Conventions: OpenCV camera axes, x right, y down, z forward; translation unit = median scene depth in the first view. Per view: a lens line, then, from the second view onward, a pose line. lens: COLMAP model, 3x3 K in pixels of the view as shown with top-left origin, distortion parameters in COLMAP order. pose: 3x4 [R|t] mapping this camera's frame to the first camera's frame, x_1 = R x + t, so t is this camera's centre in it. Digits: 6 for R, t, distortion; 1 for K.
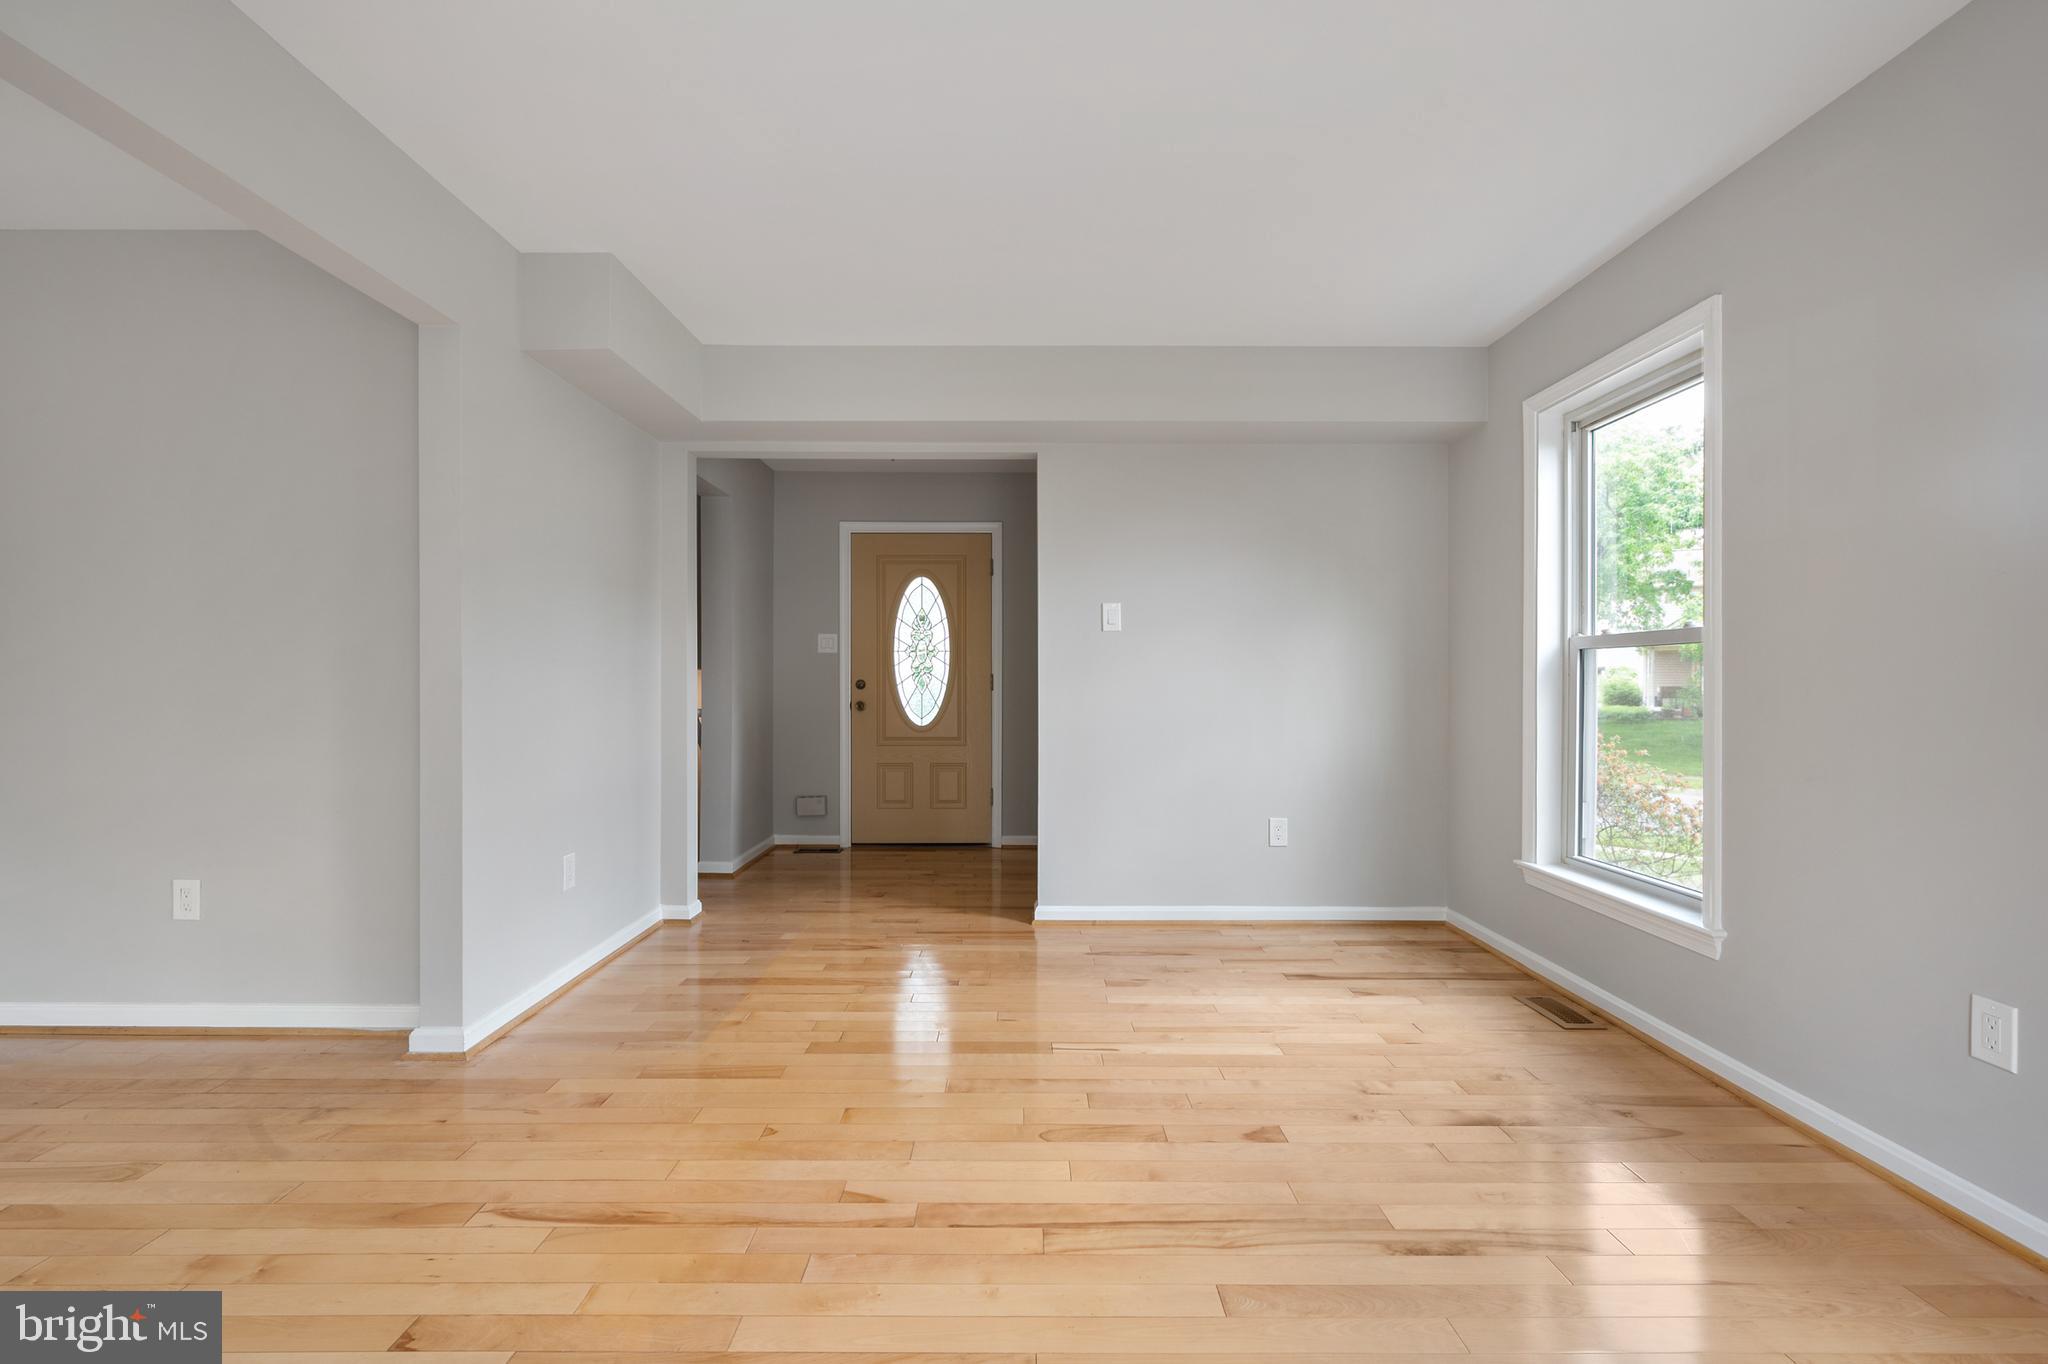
lens RADIAL K [[930.2, 0, 1021.0], [0, 930.2, 699.7], [0, 0, 1]] dist [-0.001269, -0.000677]
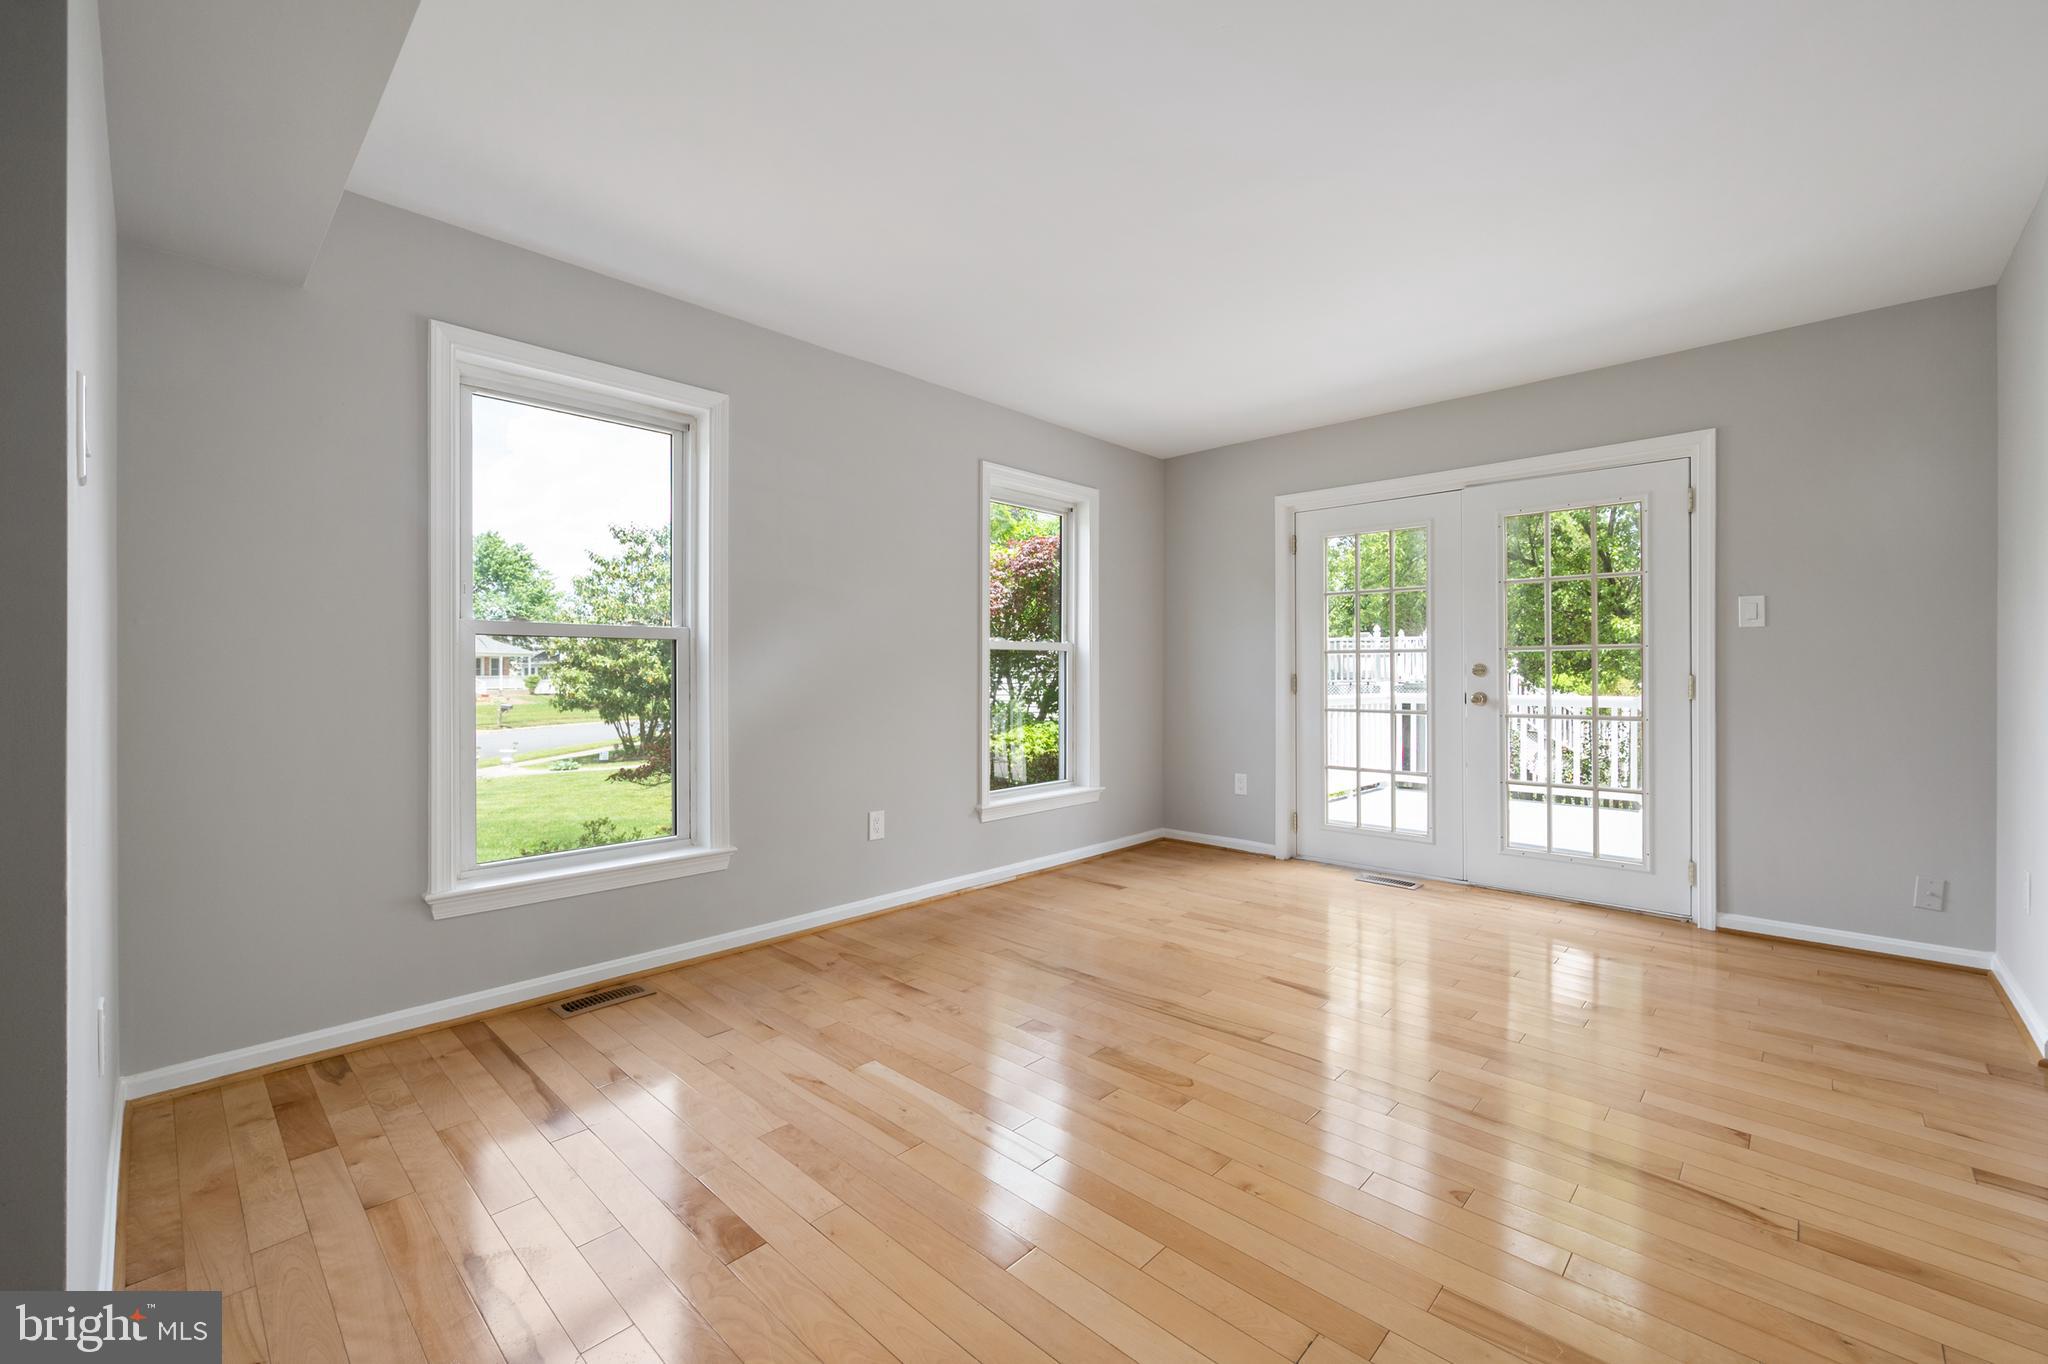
lens RADIAL K [[830.2, 0, 1028.4], [0, 830.2, 670.1], [0, 0, 1]] dist [0.000524, -0.000033]
pose [[-0.727025, 0.003525, 0.686602, -0.493076], [0.012448, 0.999890, 0.008048, -0.028956], [-0.686498, 0.014398, -0.726989, 1.762039]]
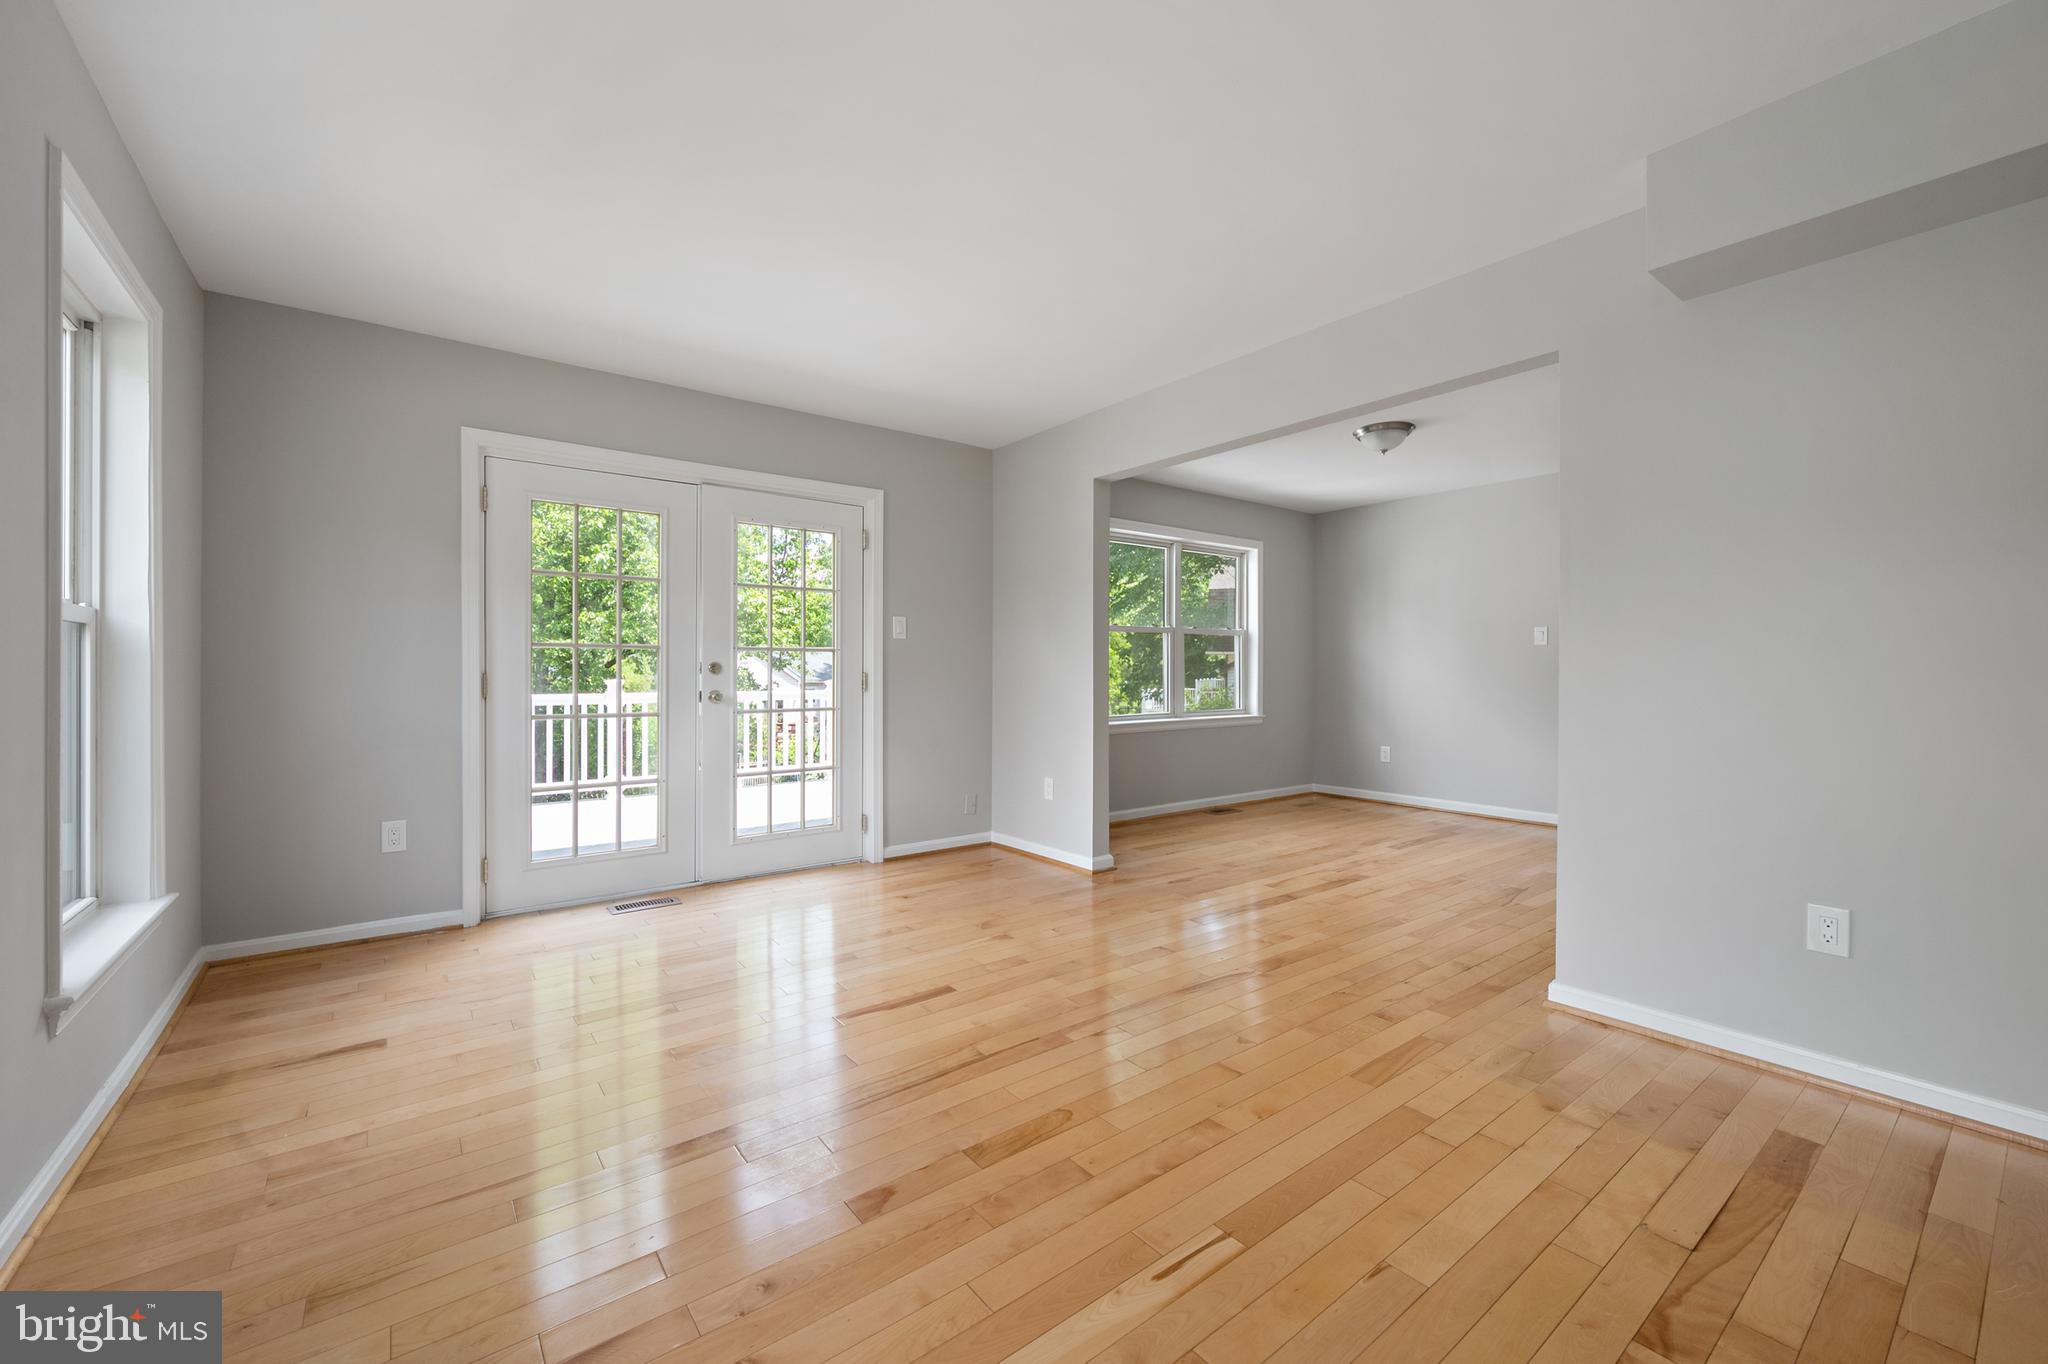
lens RADIAL K [[811.5, 0, 1024.0], [0, 811.5, 682.0], [0, 0, 1]] dist [-0.004367, 0.000047]
pose [[-0.796751, 0.007993, -0.604255, 0.577344], [-0.011186, 0.999546, 0.027972, -0.030819], [0.604204, 0.029046, -0.796300, 1.604447]]
